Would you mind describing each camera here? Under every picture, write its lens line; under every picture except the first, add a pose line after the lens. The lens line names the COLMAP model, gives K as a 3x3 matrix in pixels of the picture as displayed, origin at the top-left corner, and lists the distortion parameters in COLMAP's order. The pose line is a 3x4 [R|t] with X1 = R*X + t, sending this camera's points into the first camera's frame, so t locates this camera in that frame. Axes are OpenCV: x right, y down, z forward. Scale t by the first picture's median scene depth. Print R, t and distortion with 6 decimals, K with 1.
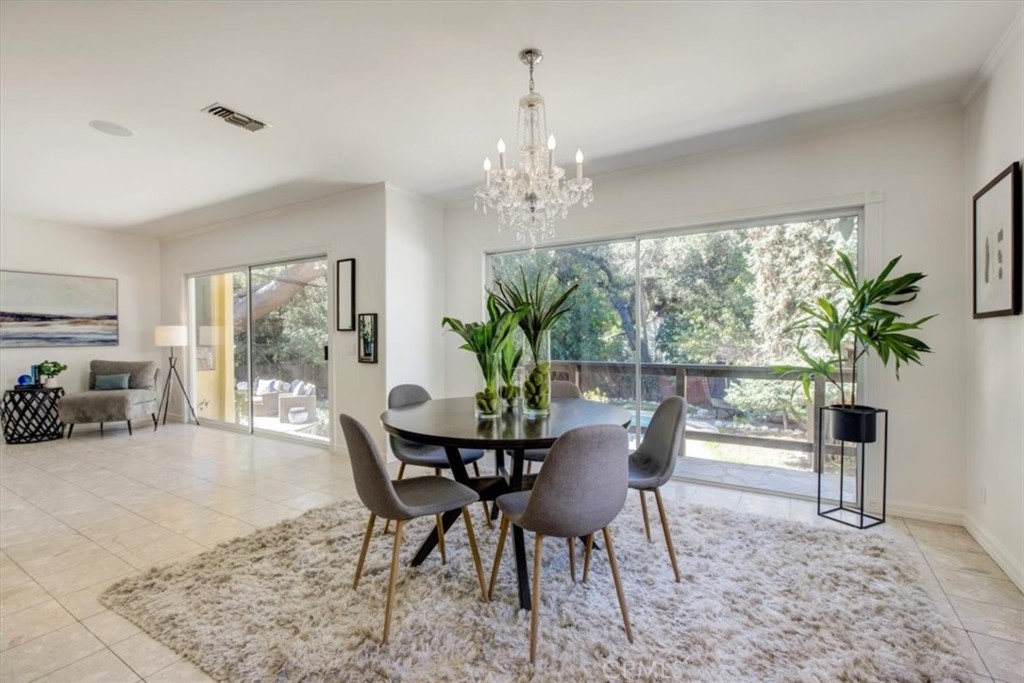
lens RADIAL K [[470.0, 0, 509.7], [0, 470.0, 340.8], [0, 0, 1]] dist [-0.006466, 0.004147]
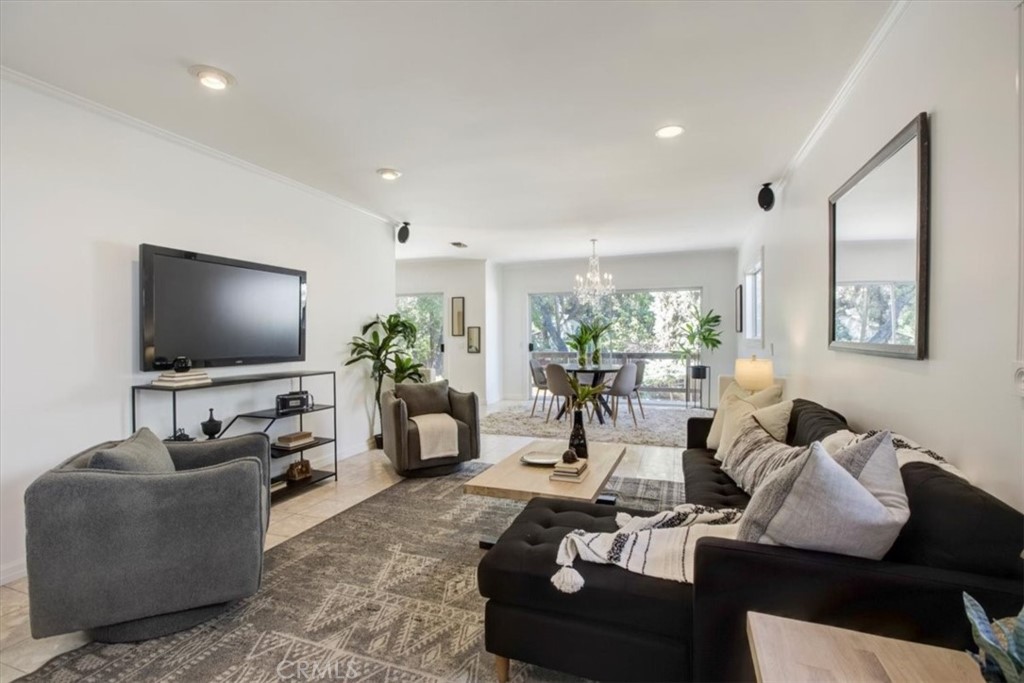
lens RADIAL K [[470.0, 0, 512.5], [0, 470.0, 342.1], [0, 0, 1]] dist [-0.006466, 0.004147]
pose [[0.978205, -0.005730, 0.207564, -0.445976], [0.004719, 0.999974, 0.005366, -0.005091], [-0.207589, -0.004270, 0.978207, -0.726933]]
